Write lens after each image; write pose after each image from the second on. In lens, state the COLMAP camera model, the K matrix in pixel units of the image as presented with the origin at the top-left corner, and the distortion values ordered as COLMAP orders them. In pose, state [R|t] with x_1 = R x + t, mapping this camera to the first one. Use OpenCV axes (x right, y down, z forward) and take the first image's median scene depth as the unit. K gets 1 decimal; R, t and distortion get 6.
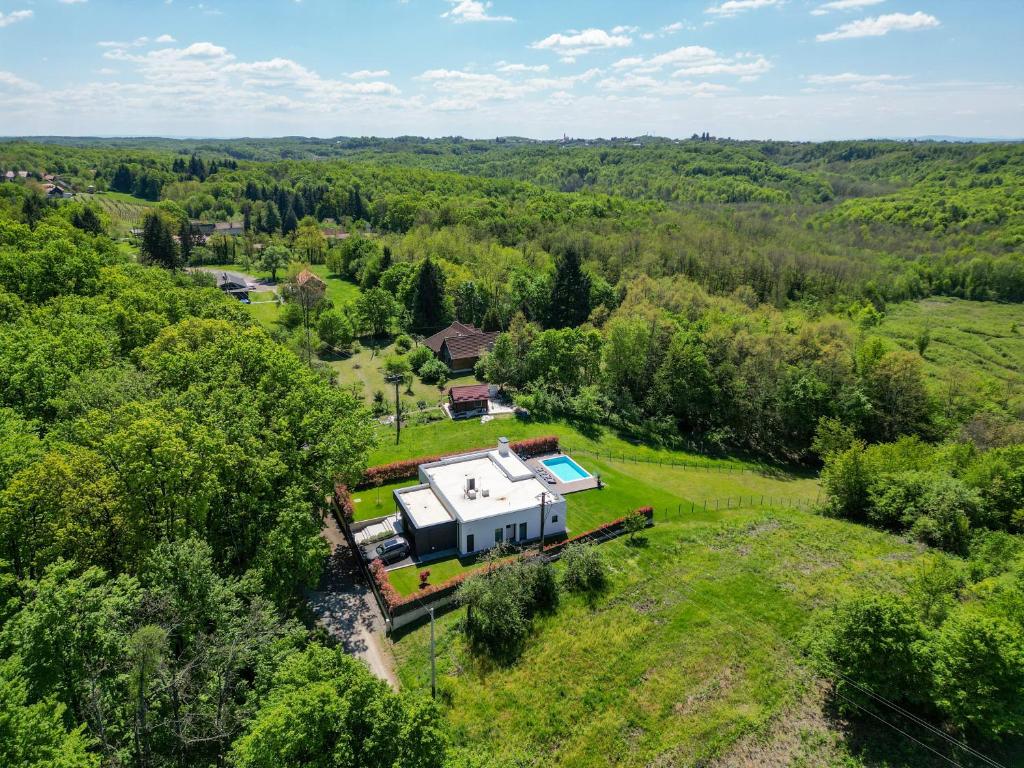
lens RADIAL K [[715.0, 0, 512.0], [0, 715.0, 384.0], [0, 0, 1]] dist [0.051495, -0.000439]
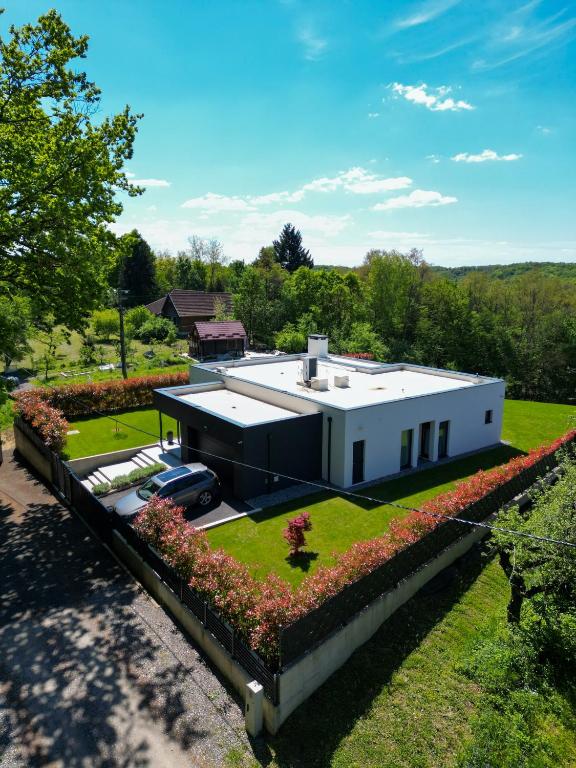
lens RADIAL K [[536.3, 0, 288.0], [0, 536.3, 384.0], [0, 0, 1]] dist [0.051495, -0.000439]
pose [[0.975530, -0.043342, 0.215552, -0.167169], [0.071188, 0.989832, -0.123147, 0.209990], [-0.208023, 0.135478, 0.968696, 0.673076]]
